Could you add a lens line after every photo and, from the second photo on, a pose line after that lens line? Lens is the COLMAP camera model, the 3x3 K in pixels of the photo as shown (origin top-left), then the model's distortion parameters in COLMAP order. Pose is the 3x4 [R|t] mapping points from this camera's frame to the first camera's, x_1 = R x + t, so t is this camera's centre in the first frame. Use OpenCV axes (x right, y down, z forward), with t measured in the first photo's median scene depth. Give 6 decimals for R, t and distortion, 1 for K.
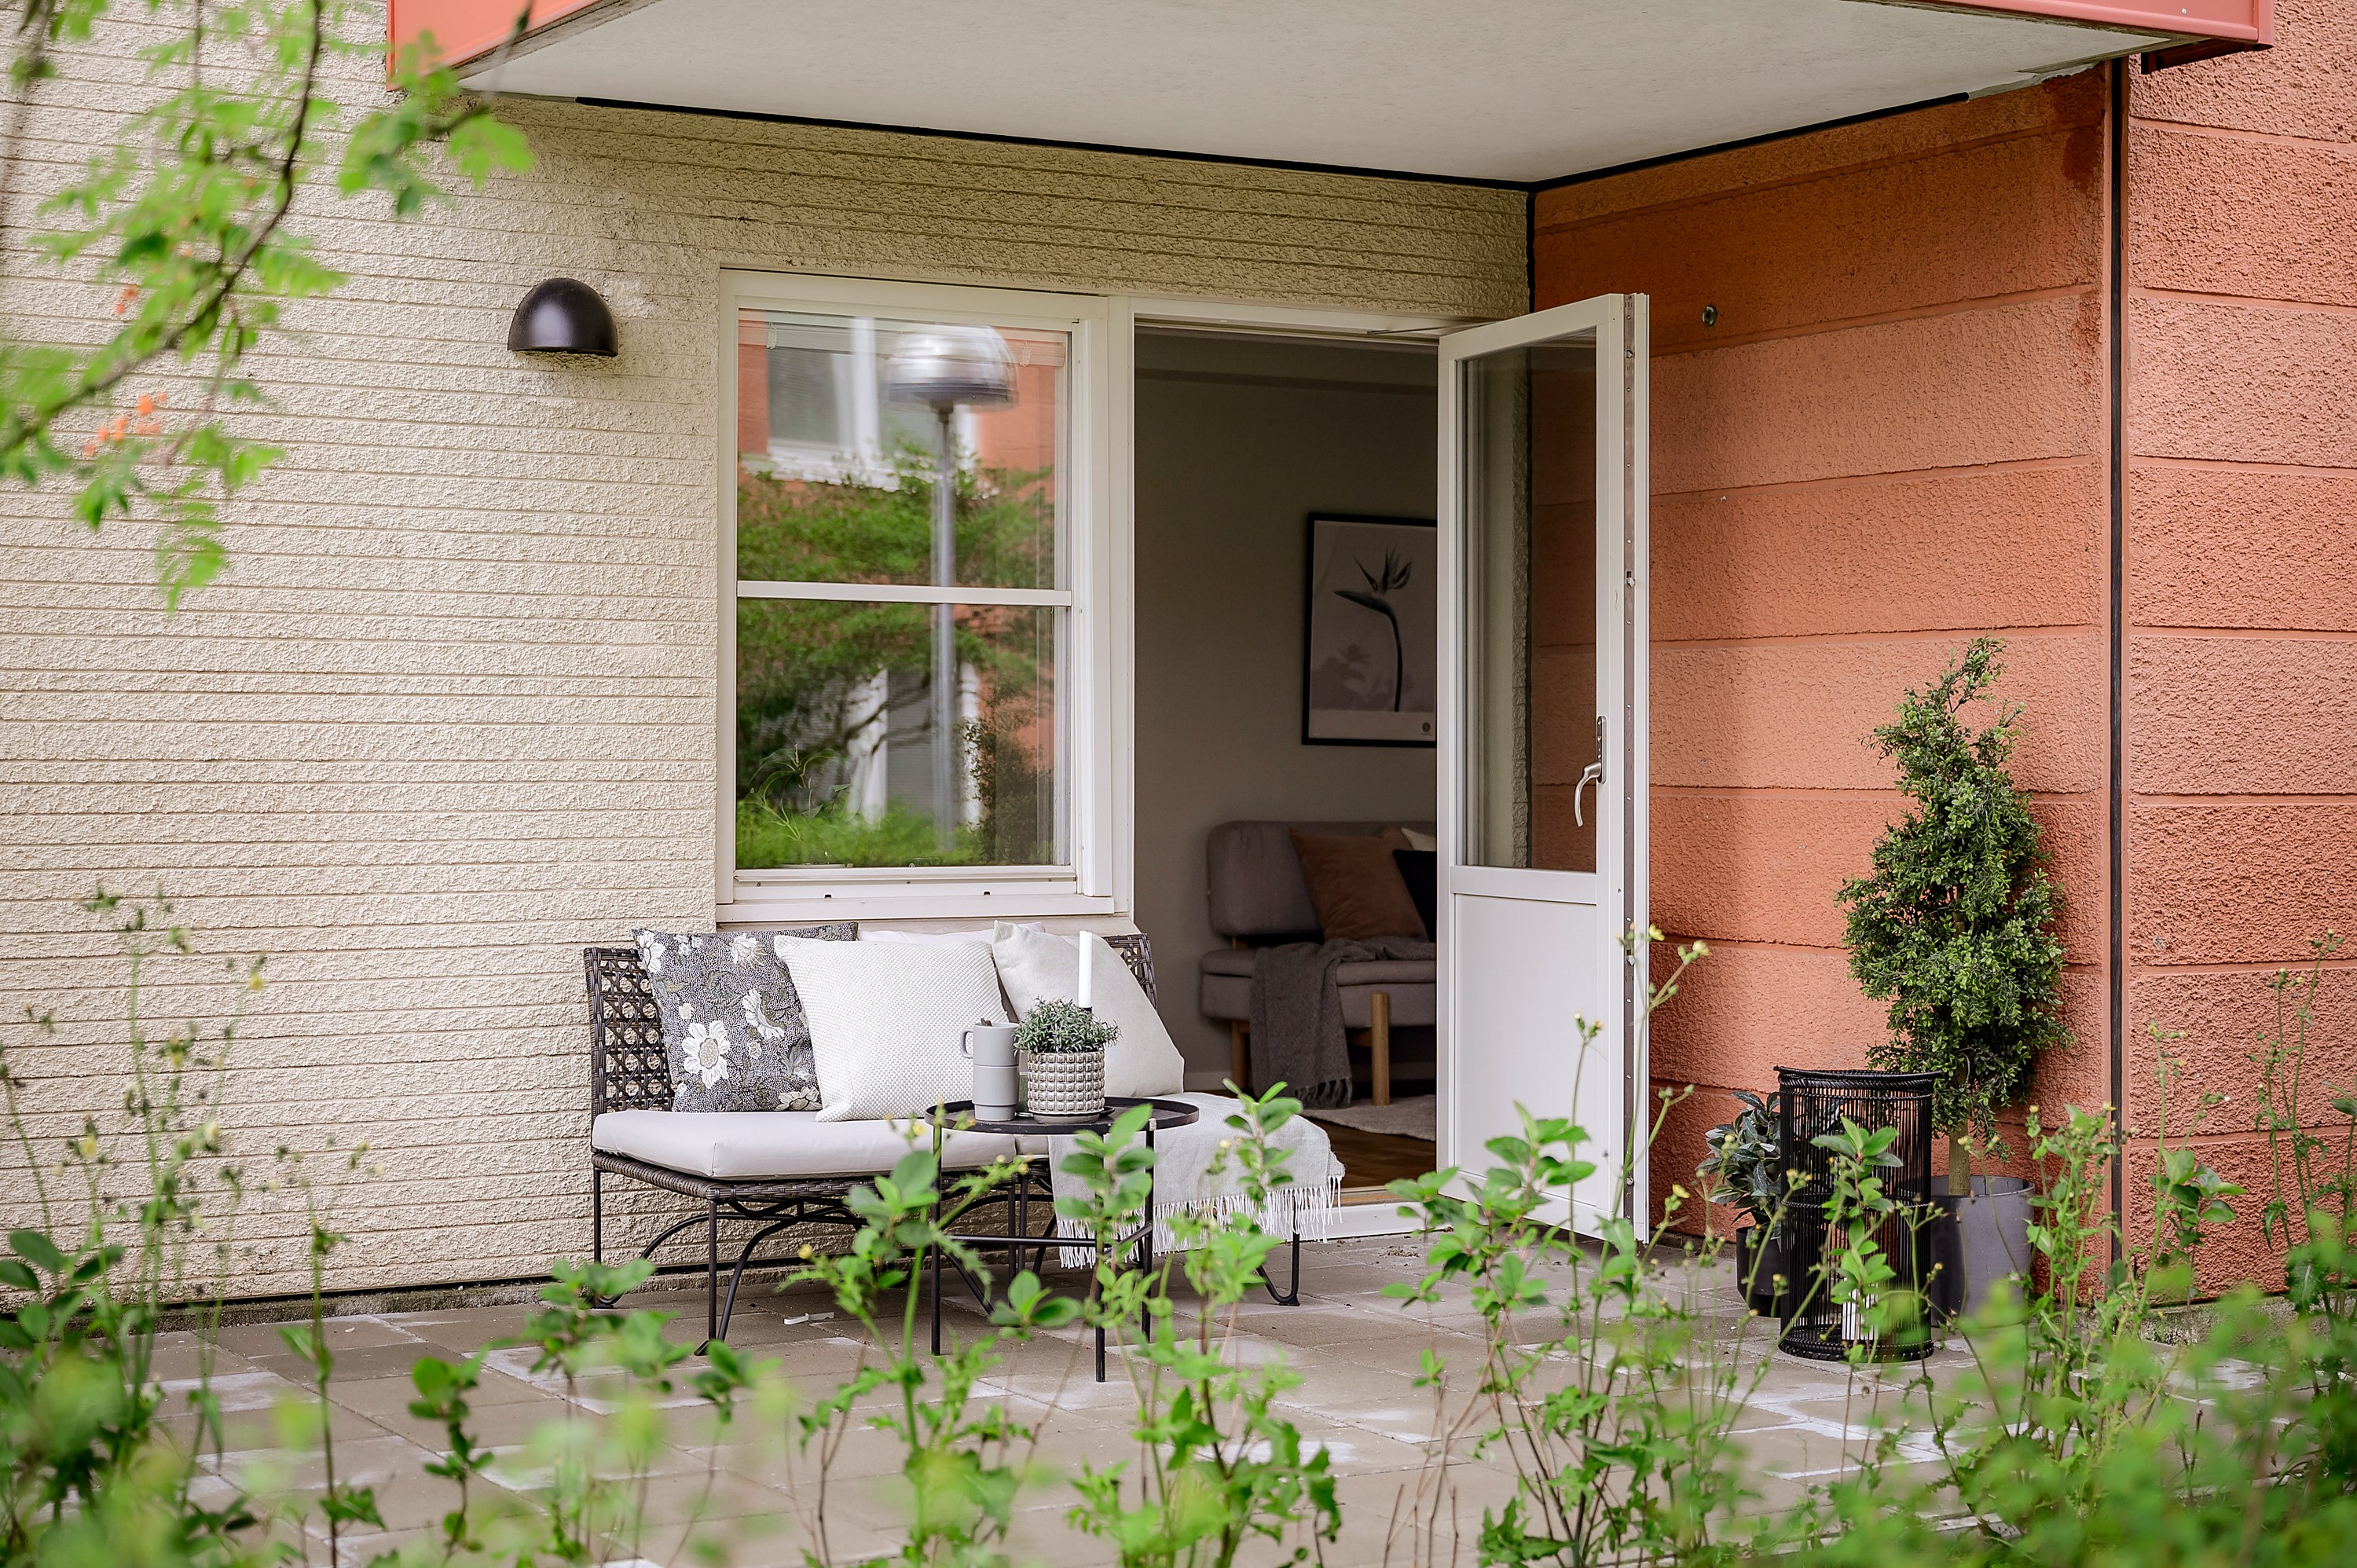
lens RADIAL K [[3758.3, 0, 1178.7], [0, 3758.3, 773.8], [0, 0, 1]] dist [-0.007331, 0.000000]
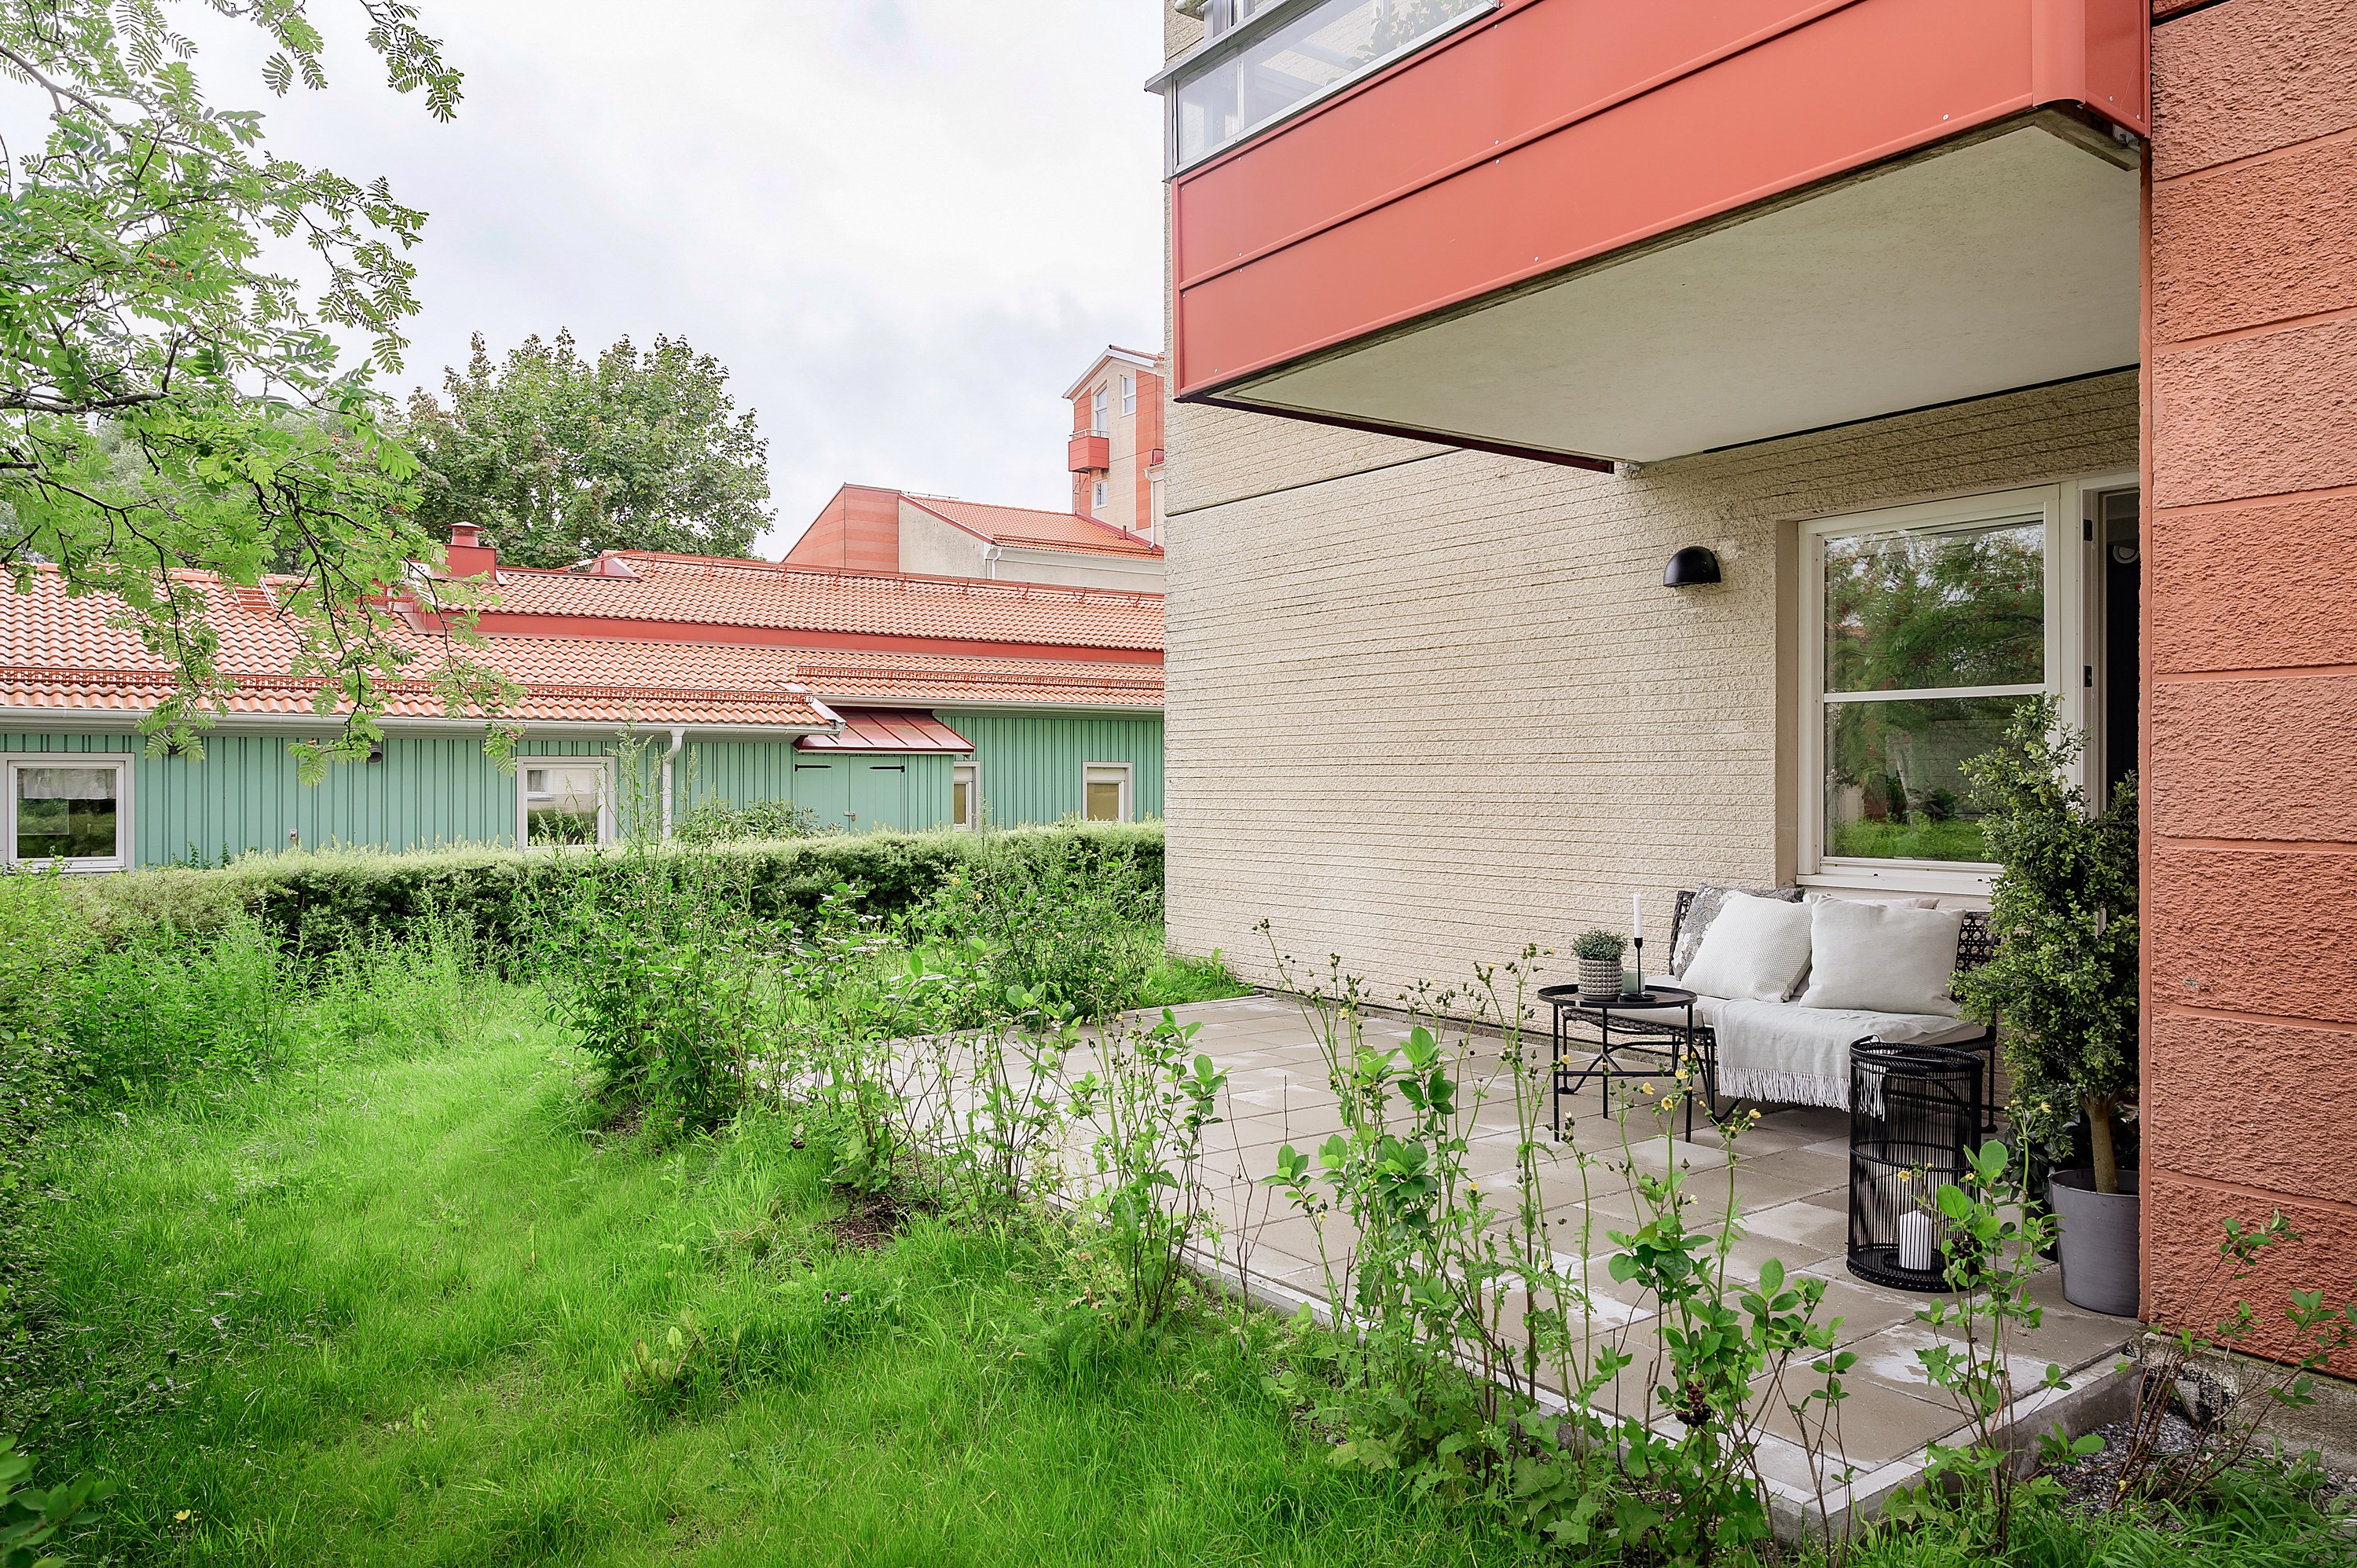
lens RADIAL K [[1599.8, 0, 1179.8], [0, 1599.8, 796.5], [0, 0, 1]] dist [0.001691, 0.000774]
pose [[0.095172, 0.007734, -0.995431, 0.654459], [-0.005539, 0.999958, 0.007240, -0.007109], [0.995445, 0.004825, 0.095211, 0.675509]]
